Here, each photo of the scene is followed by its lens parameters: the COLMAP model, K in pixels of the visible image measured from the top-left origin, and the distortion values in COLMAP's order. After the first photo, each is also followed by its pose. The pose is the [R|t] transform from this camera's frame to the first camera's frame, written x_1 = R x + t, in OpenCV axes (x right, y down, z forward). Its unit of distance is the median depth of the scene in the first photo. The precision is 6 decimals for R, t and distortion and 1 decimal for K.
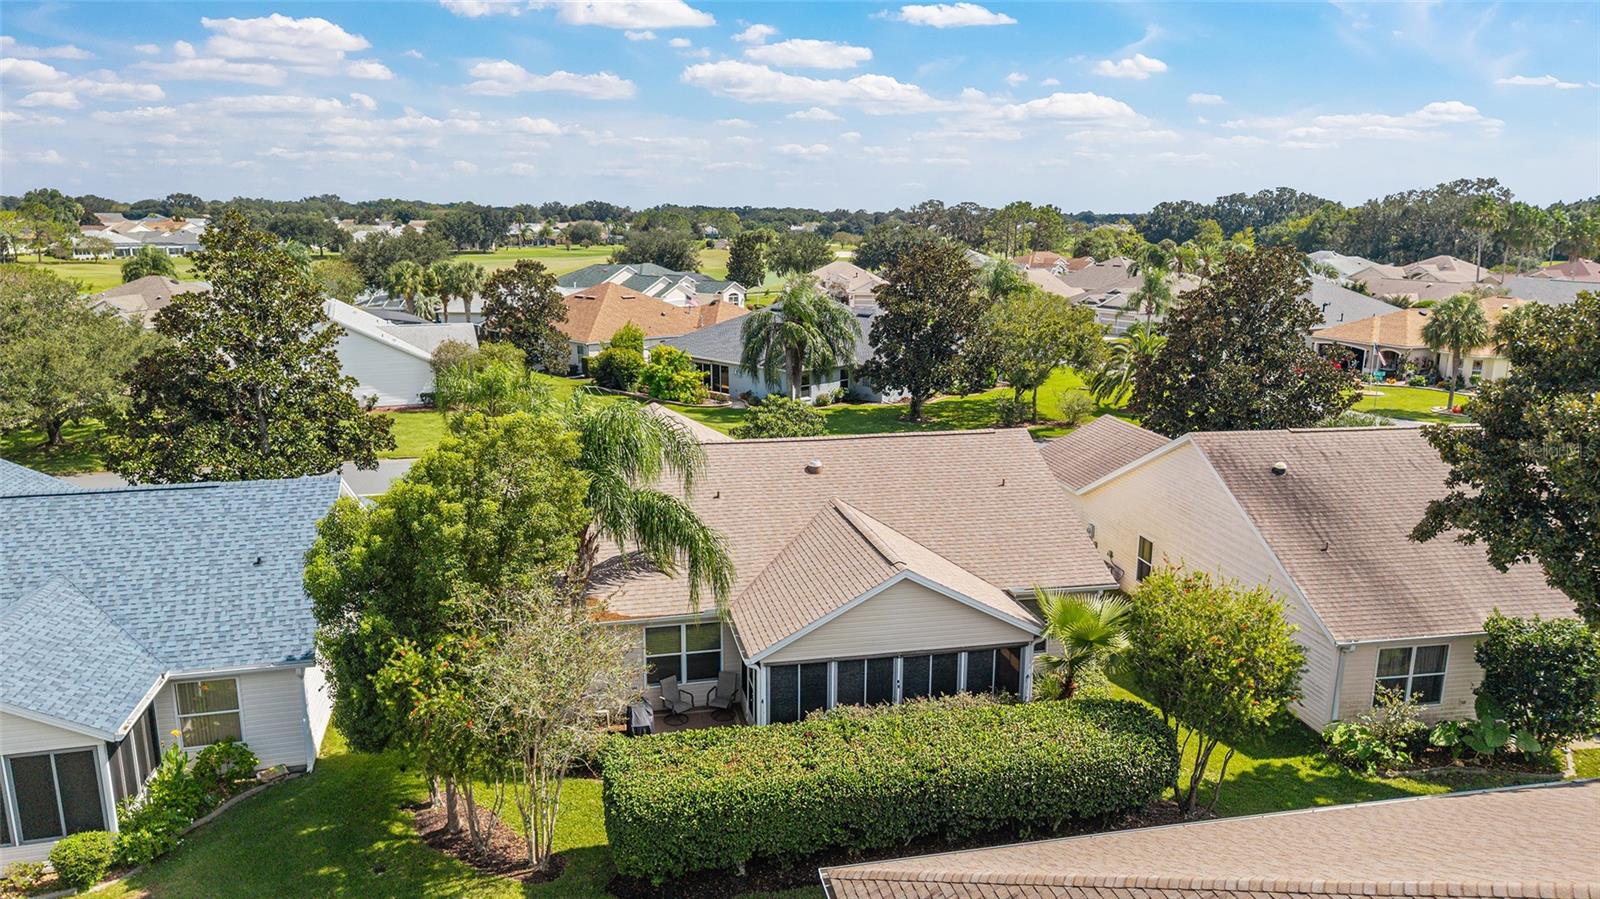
lens RADIAL K [[1061.5, 0, 805.8], [0, 1061.5, 452.2], [0, 0, 1]] dist [0.041479, -0.046513]
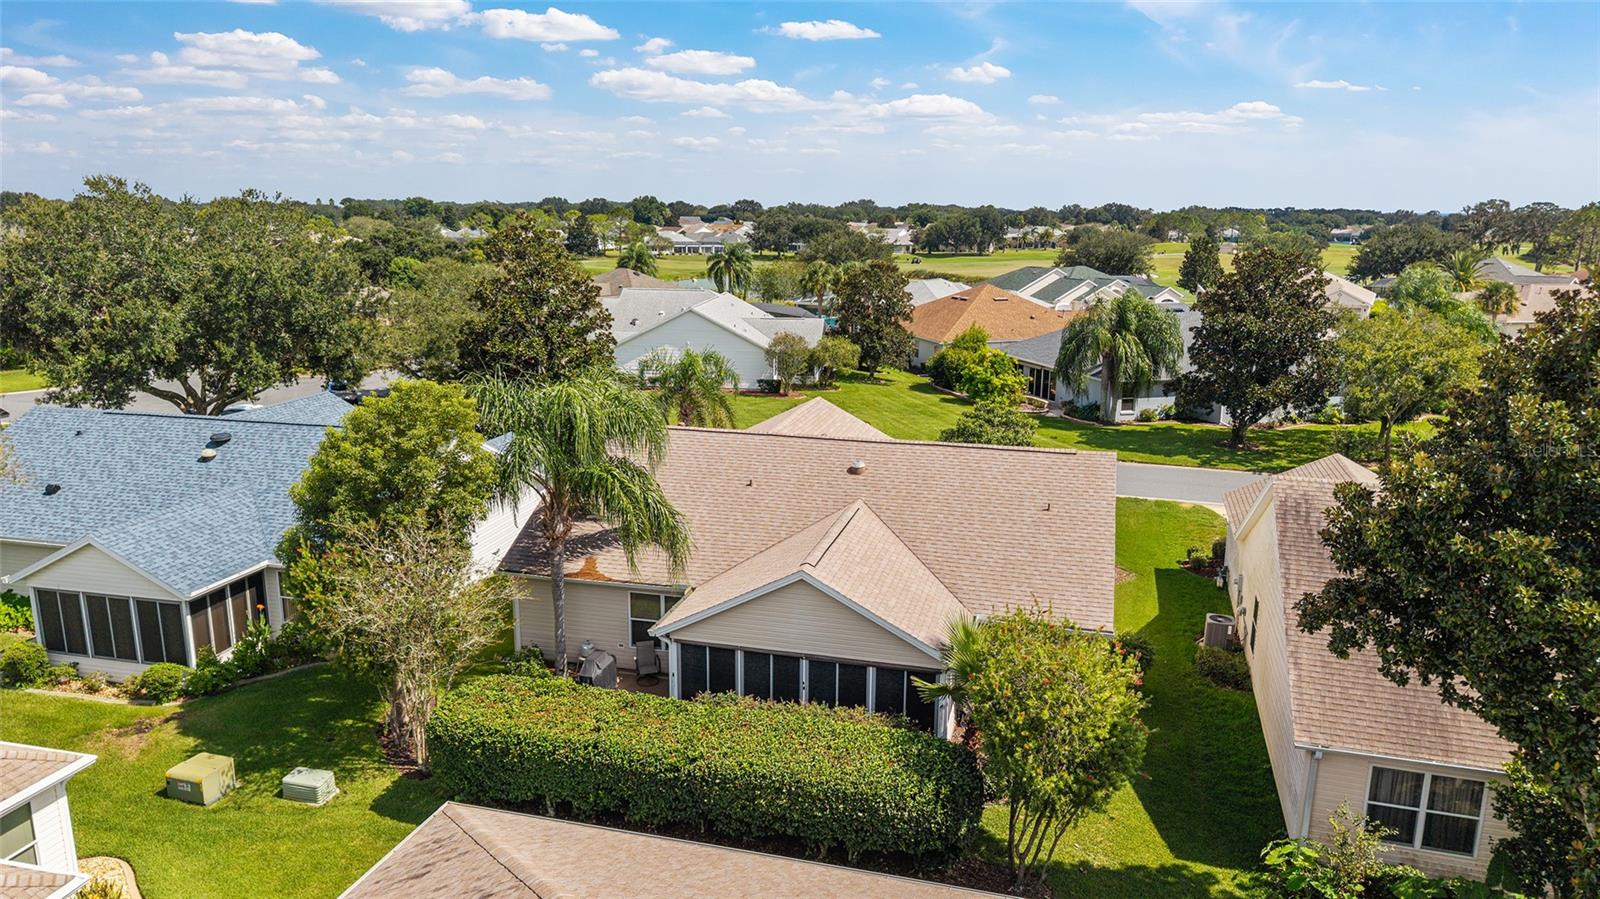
lens RADIAL K [[1061.5, 0, 805.8], [0, 1061.5, 452.2], [0, 0, 1]] dist [0.041479, -0.046513]
pose [[0.888349, 0.100886, -0.447949, 0.488862], [-0.101978, 0.994549, 0.021752, -0.020652], [0.447701, 0.026358, 0.893795, 0.098511]]
